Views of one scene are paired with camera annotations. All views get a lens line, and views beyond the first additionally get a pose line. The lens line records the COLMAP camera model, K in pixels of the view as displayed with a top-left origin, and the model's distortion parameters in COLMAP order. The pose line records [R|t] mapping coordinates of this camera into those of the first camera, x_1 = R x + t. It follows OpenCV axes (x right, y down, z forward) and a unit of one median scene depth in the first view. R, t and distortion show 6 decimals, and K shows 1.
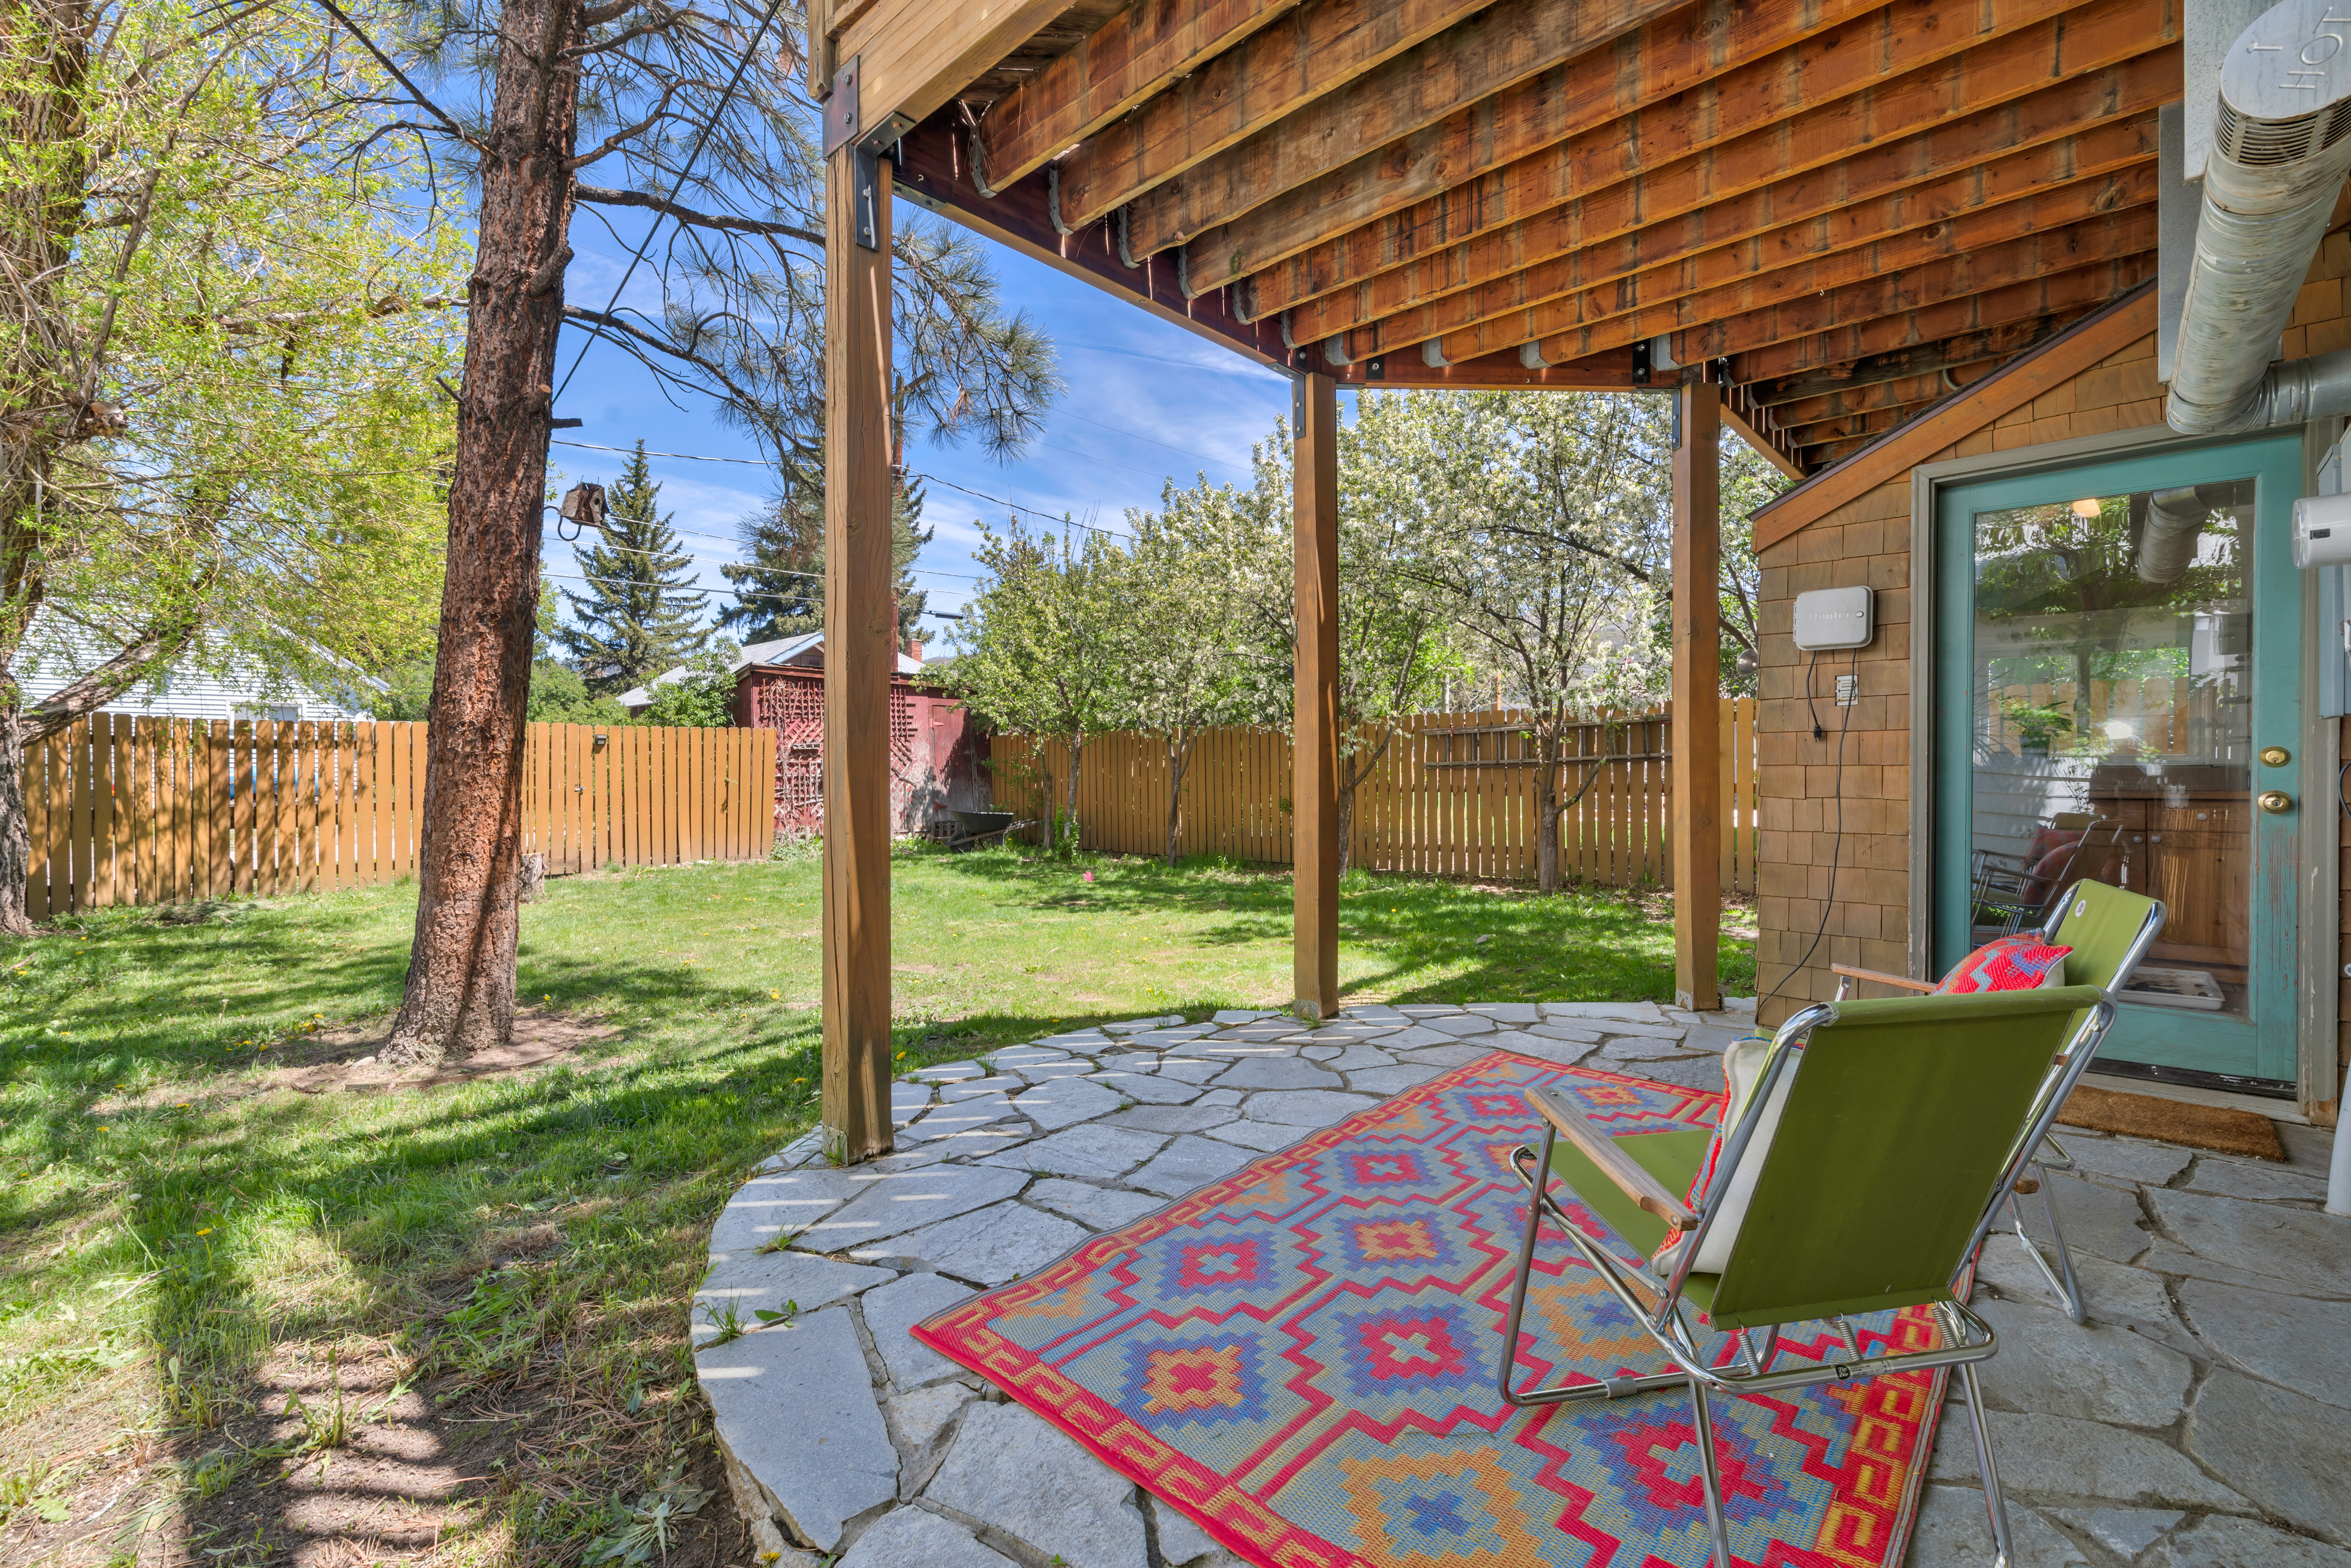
lens RADIAL K [[1008.4, 0, 1185.7], [0, 1008.4, 778.1], [0, 0, 1]] dist [0.000459, 0.000451]
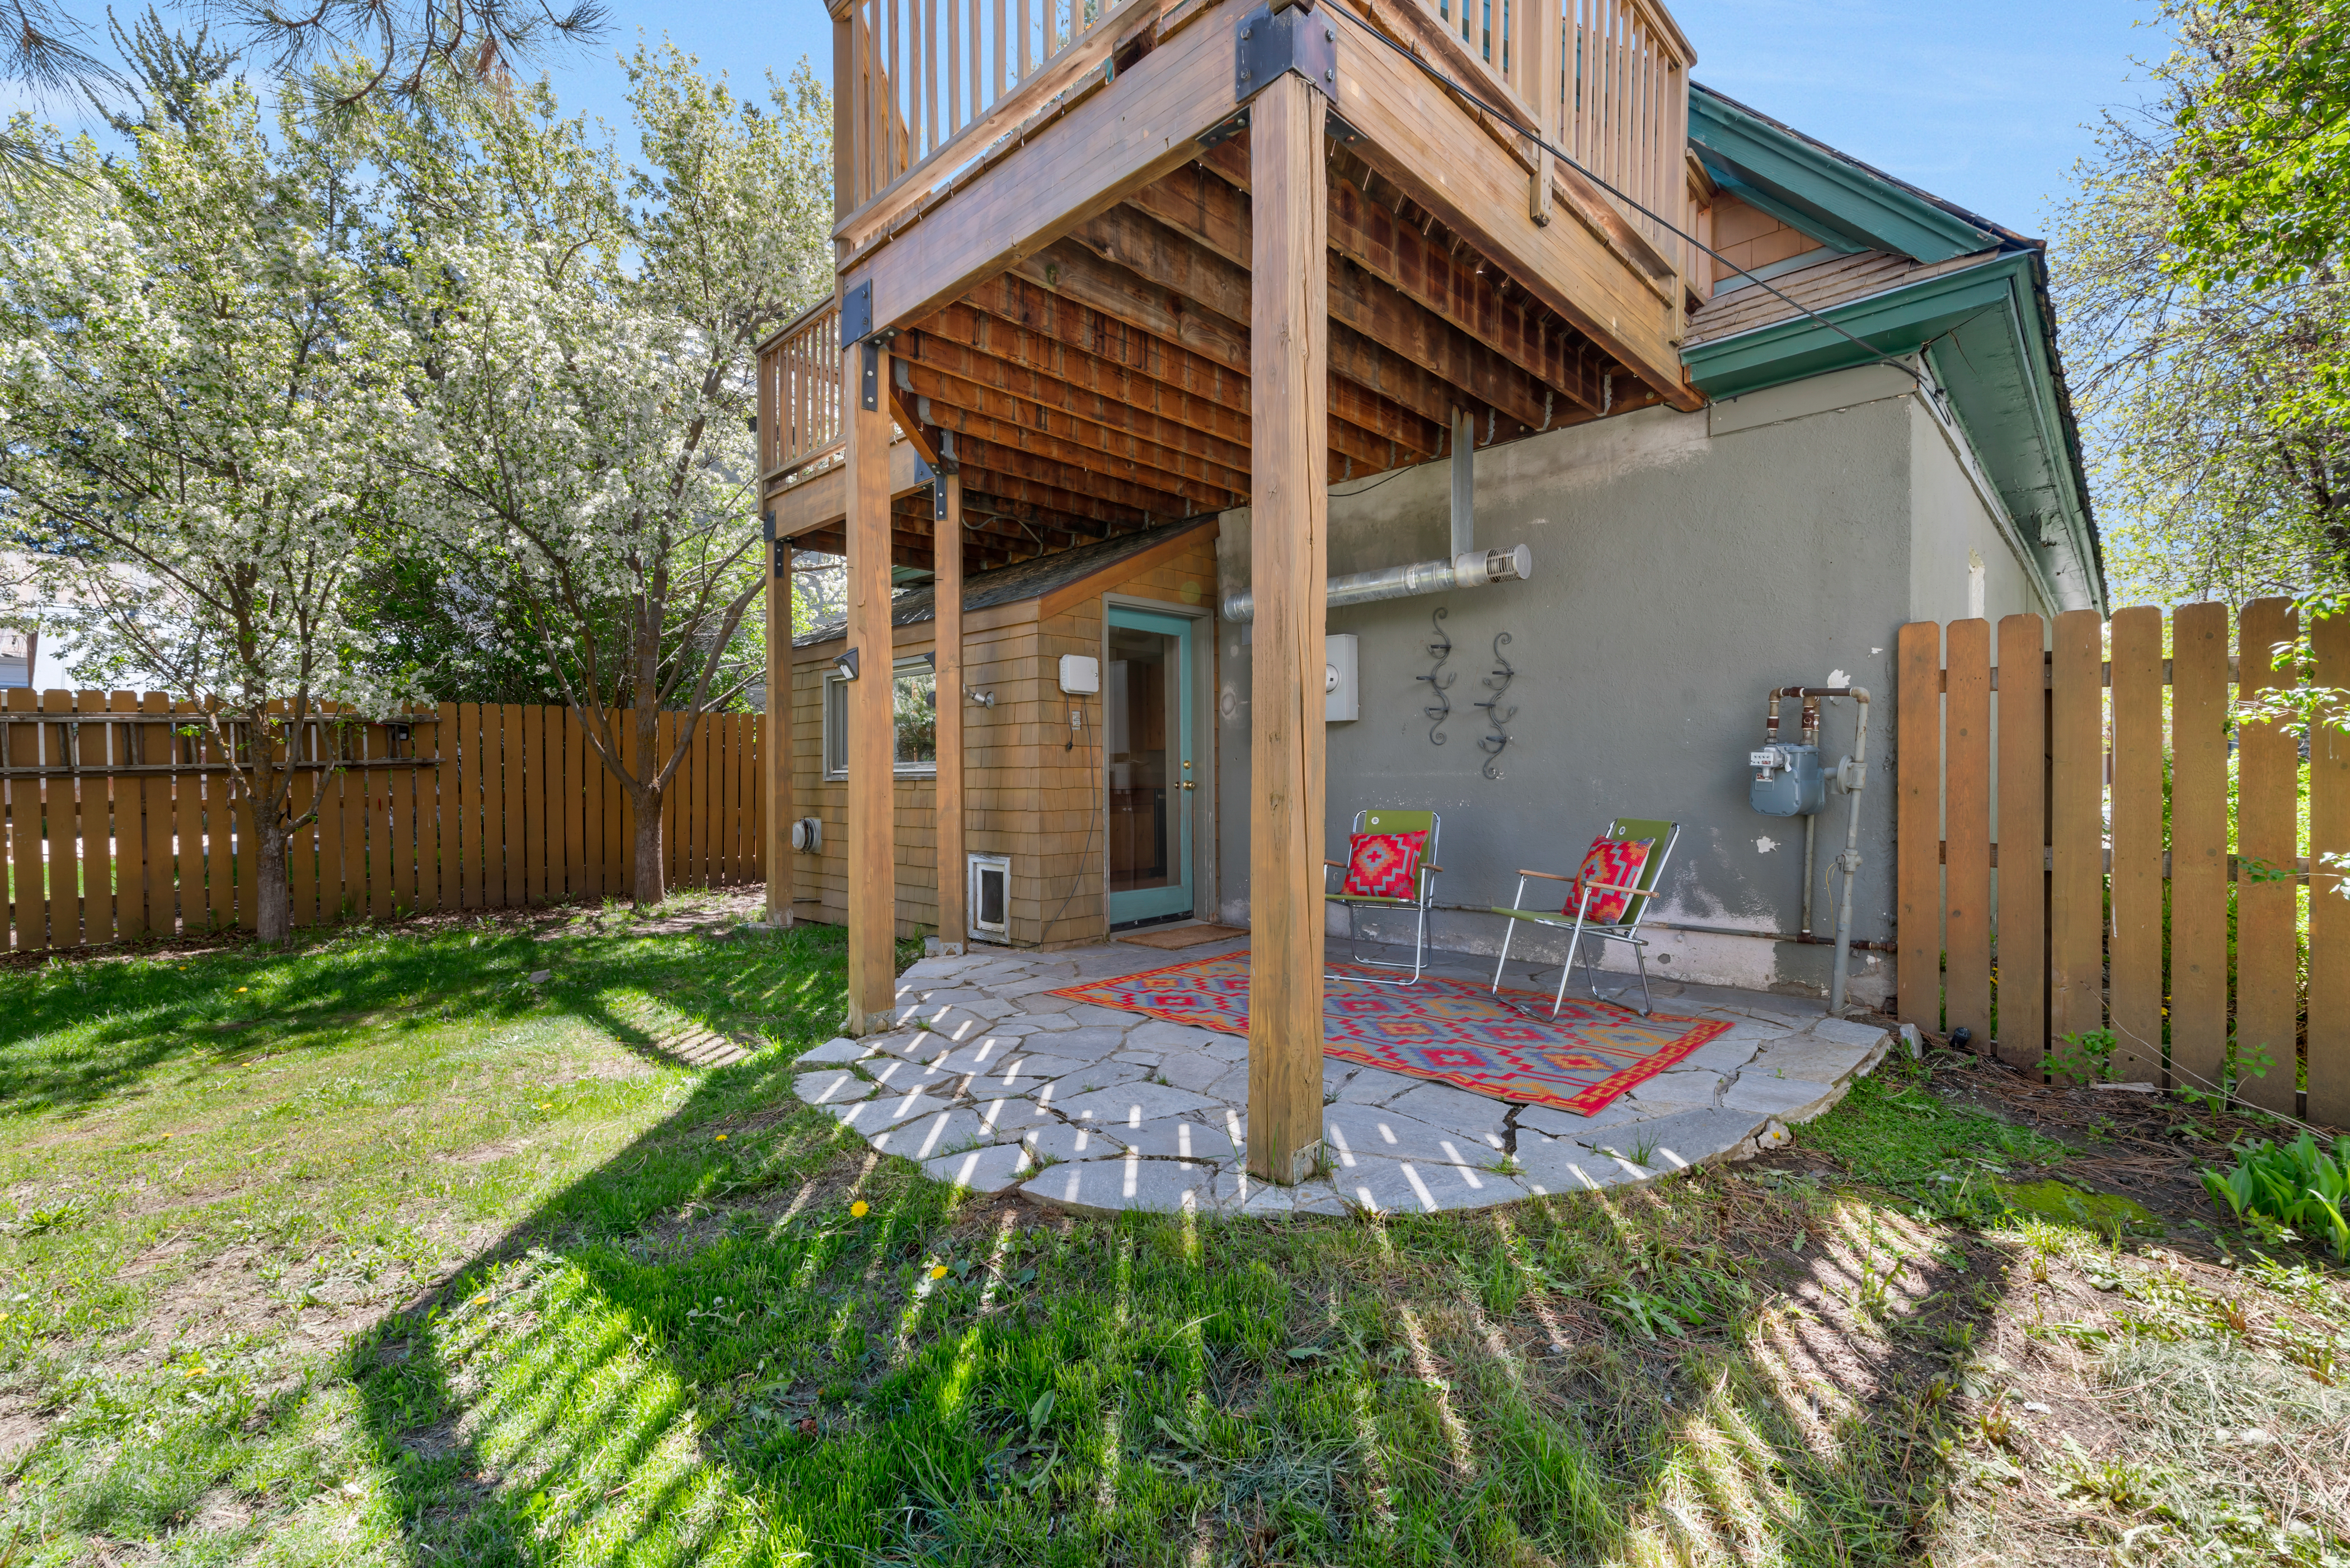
lens RADIAL K [[1008.0, 0, 1177.2], [0, 1008.0, 786.2], [0, 0, 1]] dist [0.000459, 0.000451]
pose [[0.024072, -0.009372, 0.999666, -0.952890], [0.015224, 0.999844, 0.009007, 0.008714], [-0.999594, 0.015002, 0.024211, 0.823834]]
